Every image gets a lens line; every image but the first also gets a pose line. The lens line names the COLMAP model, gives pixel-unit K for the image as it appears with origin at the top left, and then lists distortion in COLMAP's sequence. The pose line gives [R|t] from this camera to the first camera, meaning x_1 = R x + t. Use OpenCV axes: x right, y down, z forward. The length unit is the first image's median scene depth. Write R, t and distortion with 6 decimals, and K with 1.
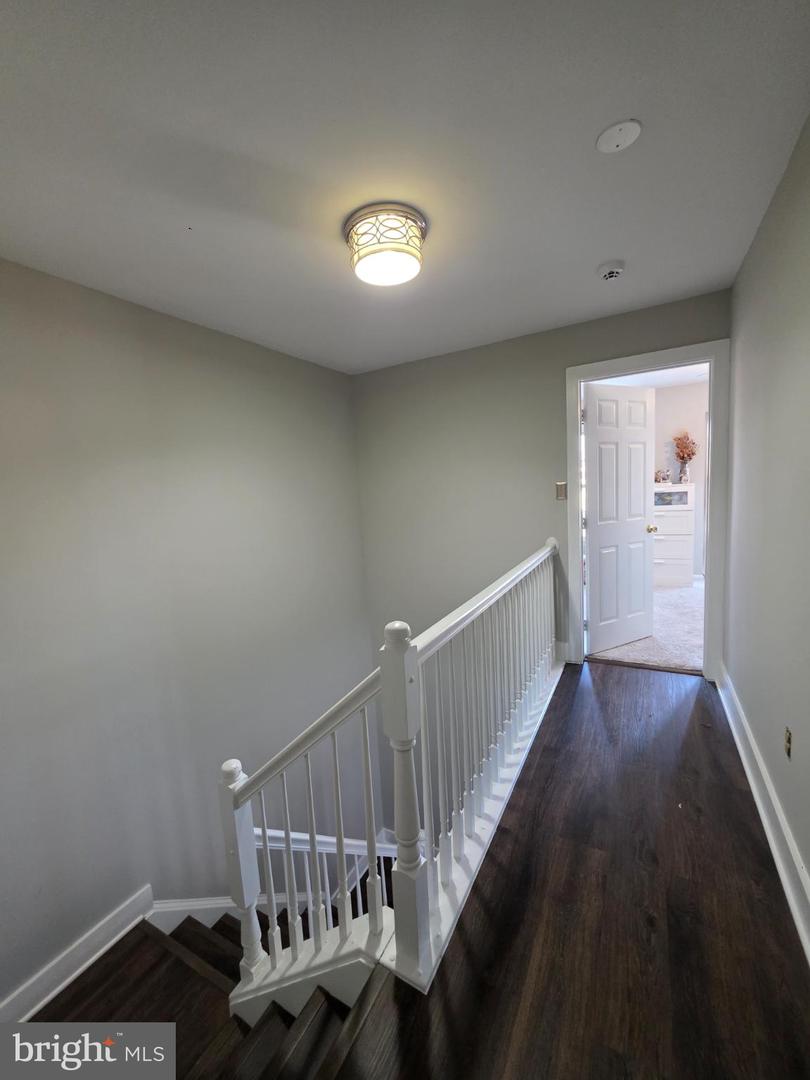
lens RADIAL K [[434.1, 0, 405.4], [0, 434.1, 537.5], [0, 0, 1]] dist [0.002583, 0.000758]
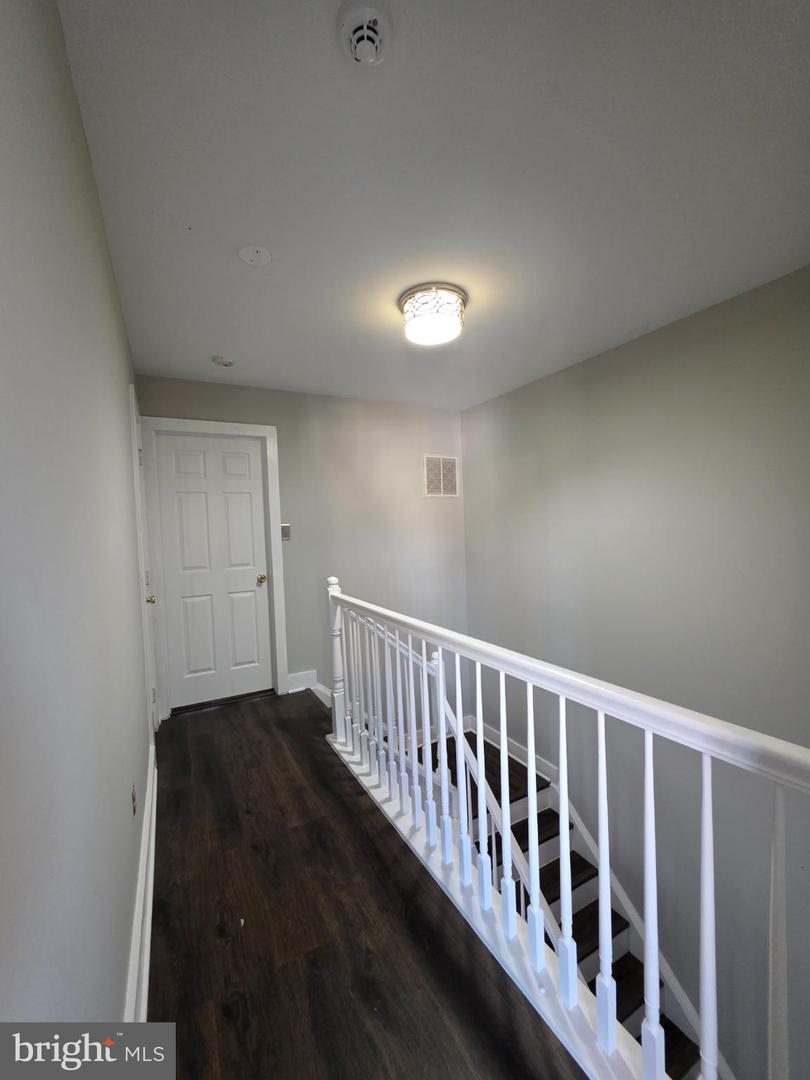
lens RADIAL K [[434.1, 0, 404.7], [0, 434.1, 540.2], [0, 0, 1]] dist [0.002583, 0.000758]
pose [[-0.533902, 0.106552, -0.838806, 1.360323], [-0.028715, 0.989171, 0.143930, -0.273068], [0.845058, 0.100931, -0.525061, 2.037244]]
